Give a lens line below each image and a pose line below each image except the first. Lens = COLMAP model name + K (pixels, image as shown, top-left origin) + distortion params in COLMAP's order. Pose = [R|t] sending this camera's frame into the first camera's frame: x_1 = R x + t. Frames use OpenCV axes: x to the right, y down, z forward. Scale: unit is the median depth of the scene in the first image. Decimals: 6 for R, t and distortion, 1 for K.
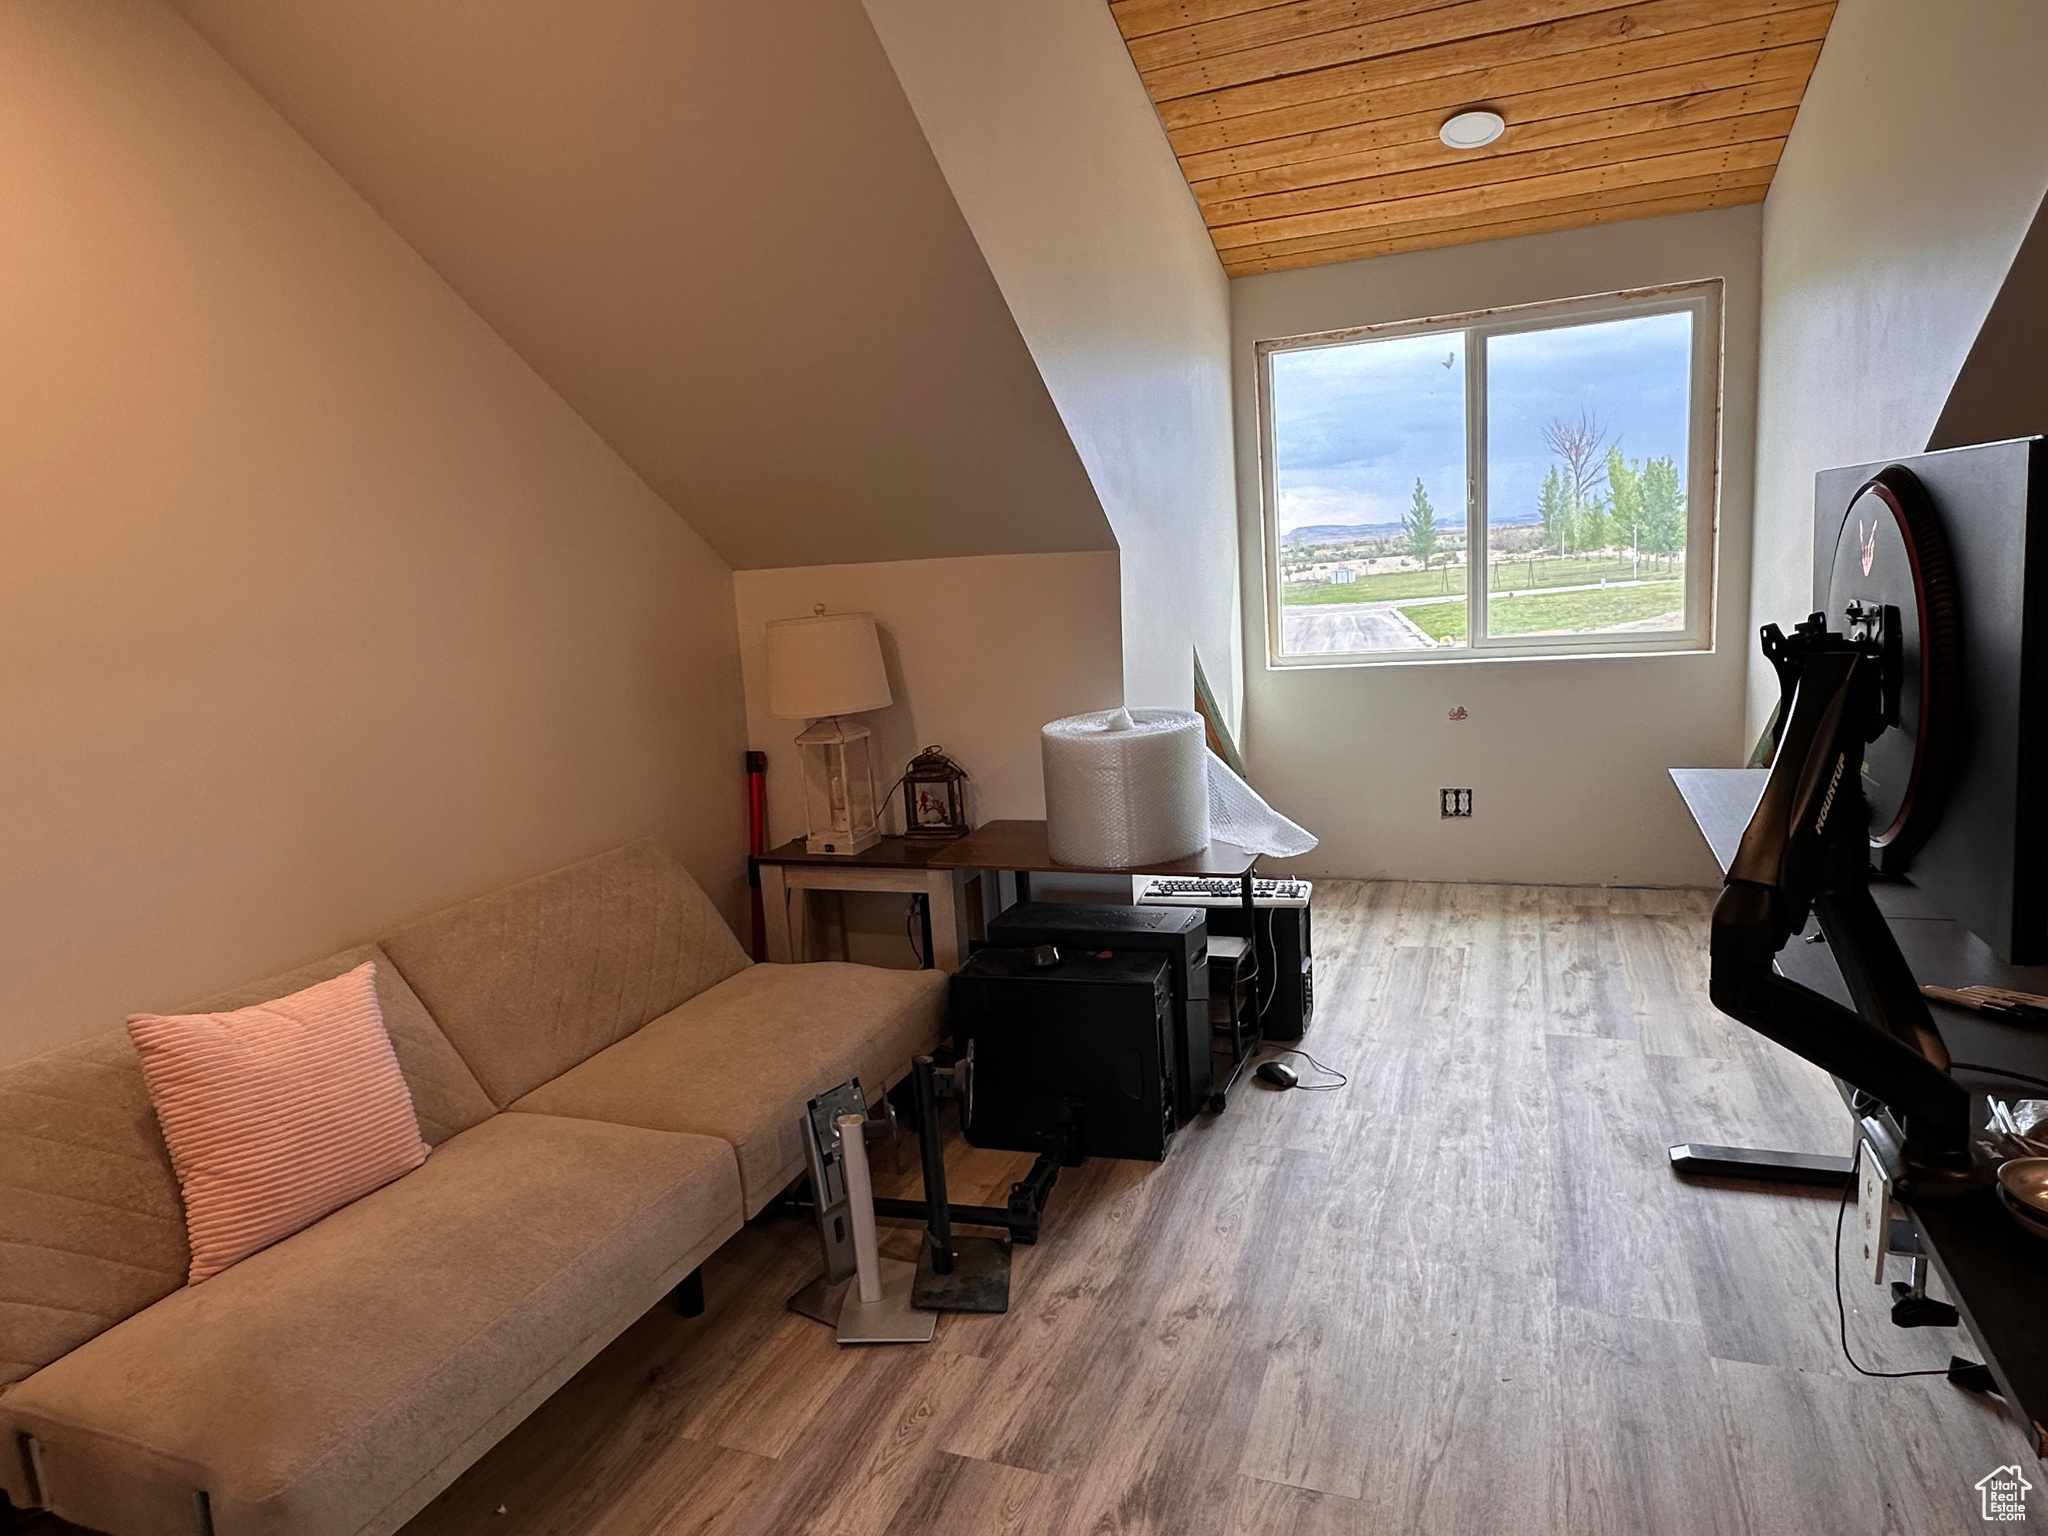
lens RADIAL K [[1242.2, 0, 1043.0], [0, 1242.2, 779.9], [0, 0, 1]] dist [0.003982, 0.002461]
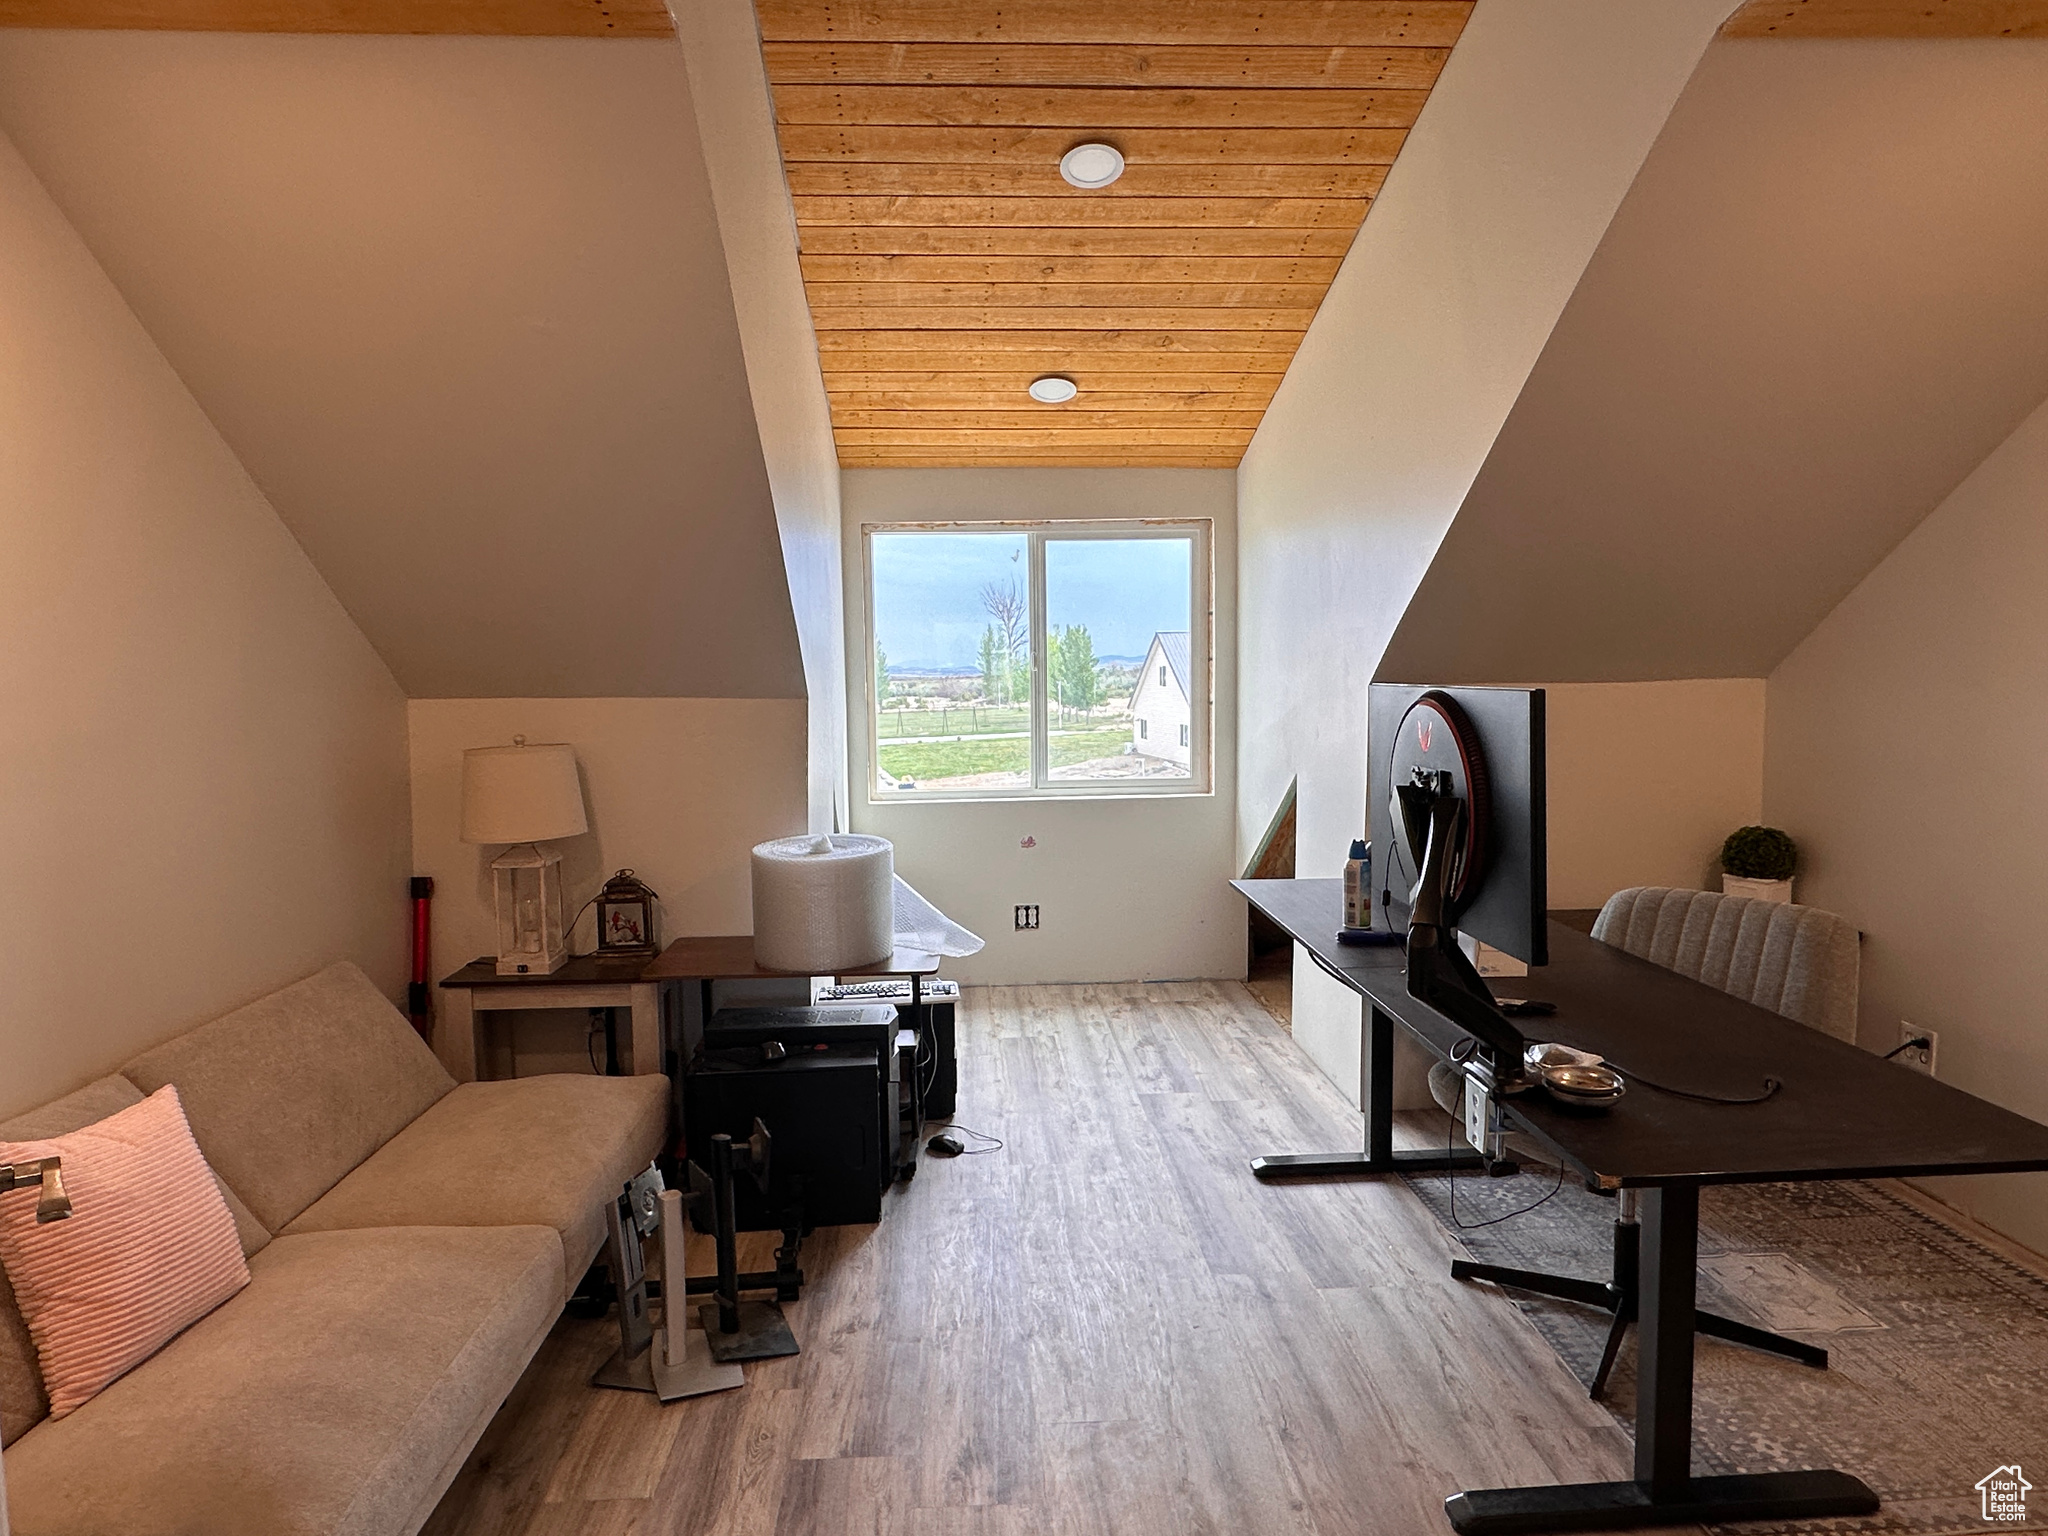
lens RADIAL K [[1242.2, 0, 1024.2], [0, 1242.2, 777.1], [0, 0, 1]] dist [0.003982, 0.002461]
pose [[0.913011, 0.023902, 0.407235, -0.301631], [0.021026, 0.994198, -0.105494, 0.020354], [-0.407393, 0.104880, 0.907211, -0.178775]]
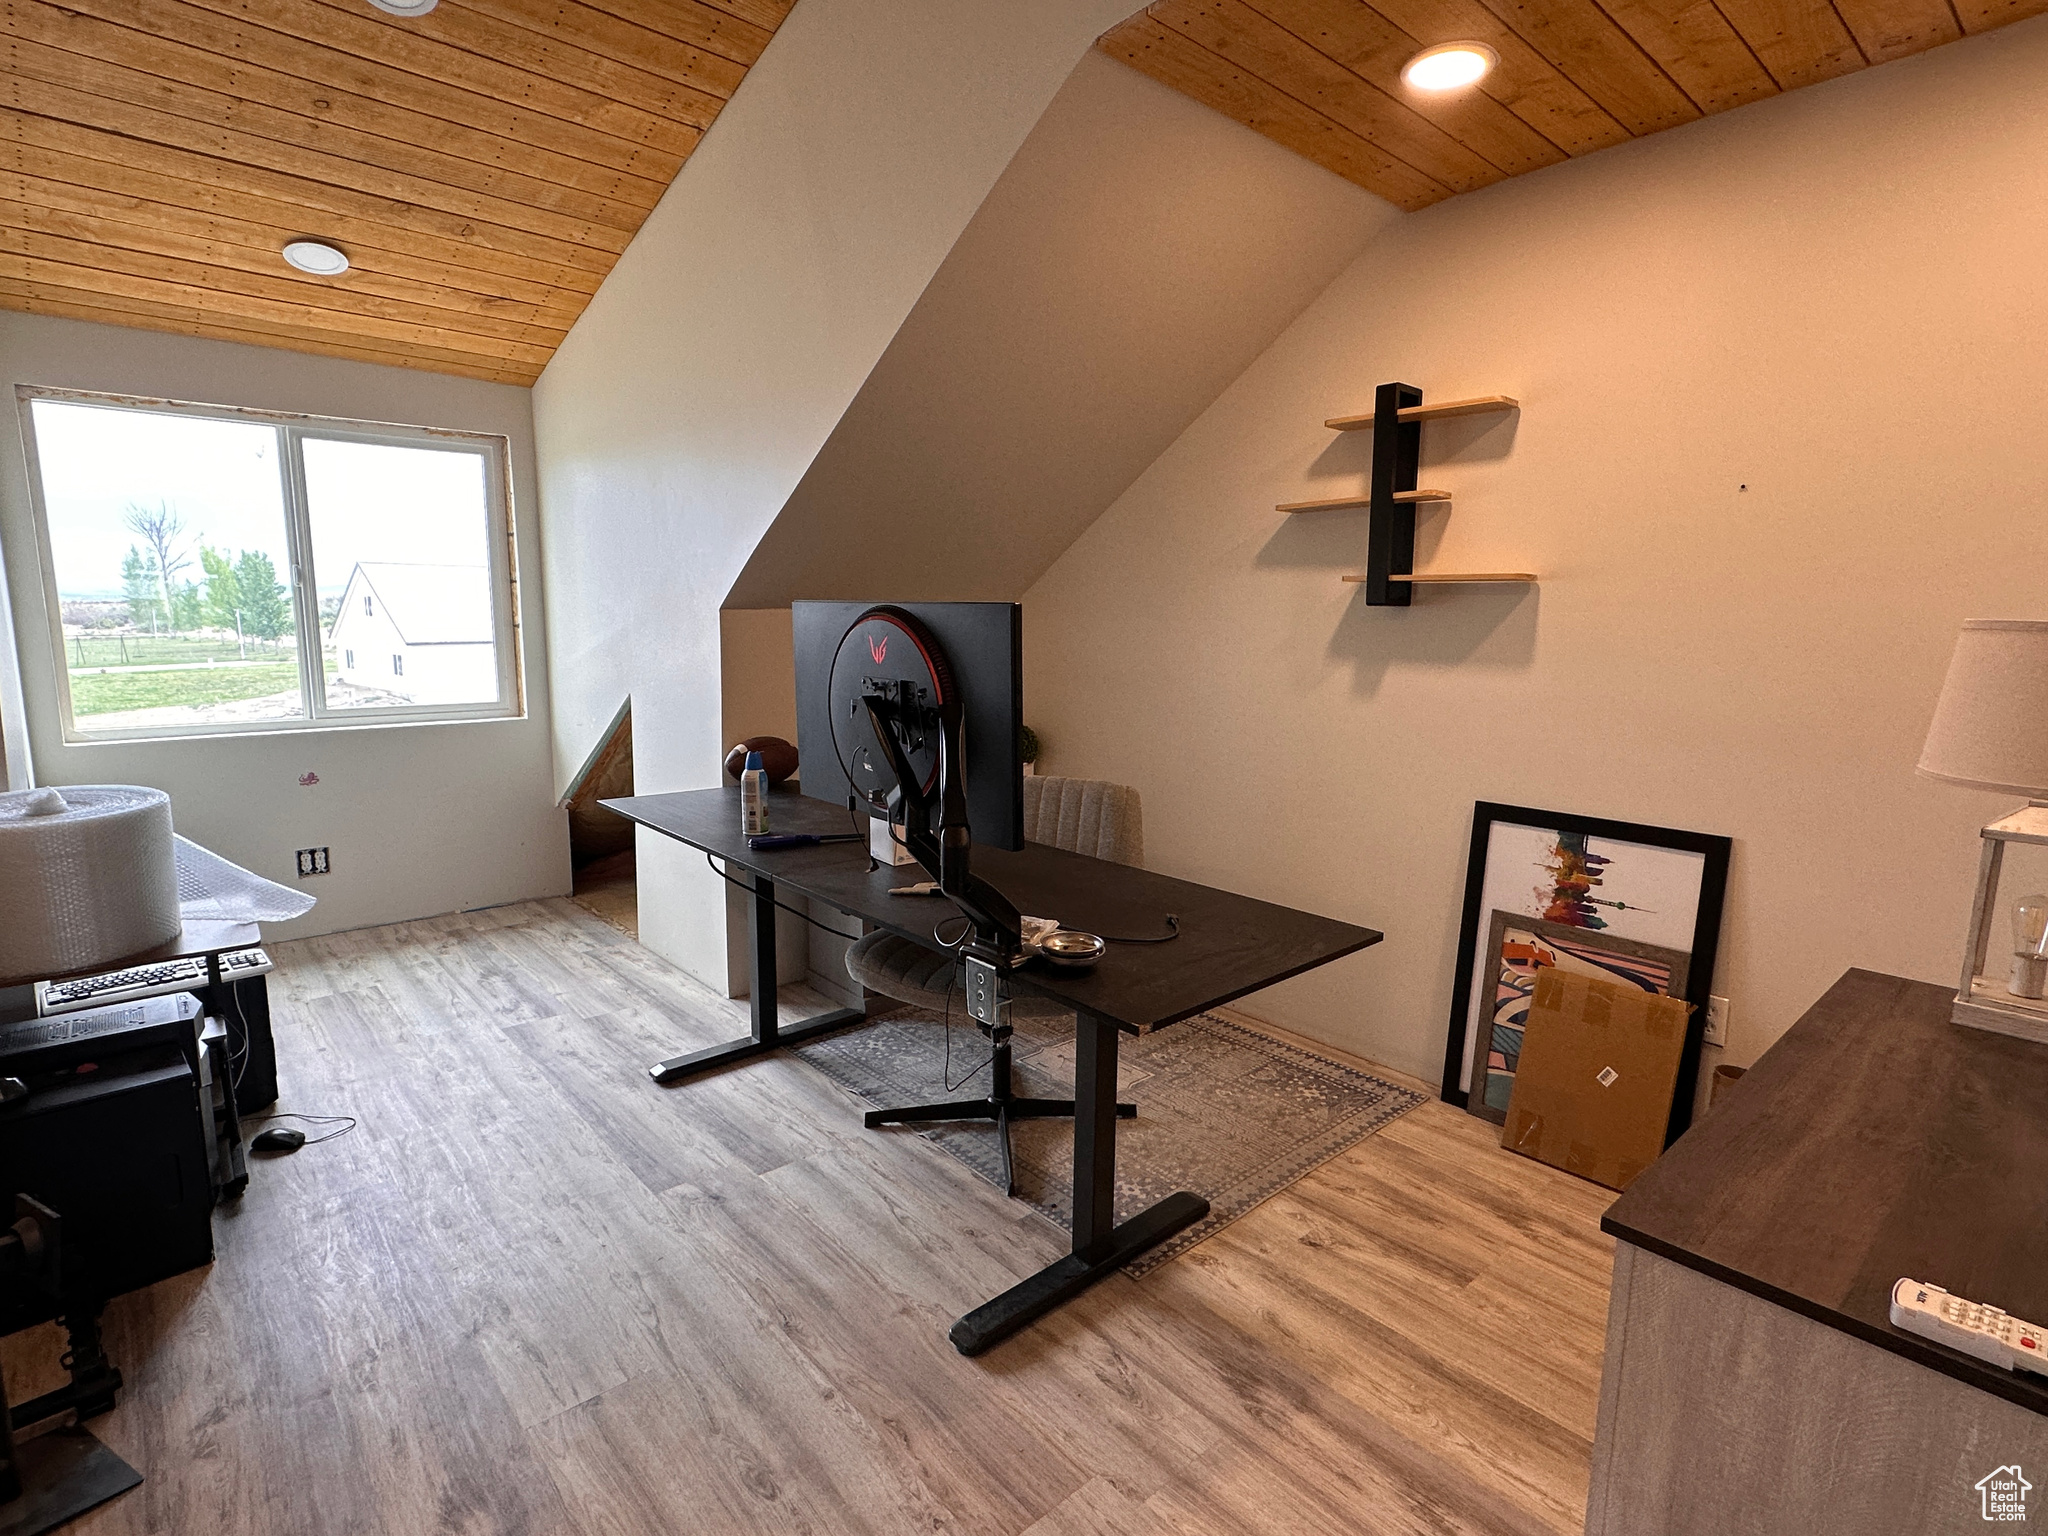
lens RADIAL K [[1040.5, 0, 1009.9], [0, 1040.5, 768.1], [0, 0, 1]] dist [0.005635, 0.001851]
pose [[0.467244, -0.059222, 0.882143, -0.338434], [0.112082, 0.993672, 0.007343, -0.002208], [-0.876995, 0.095441, 0.470925, 0.075218]]
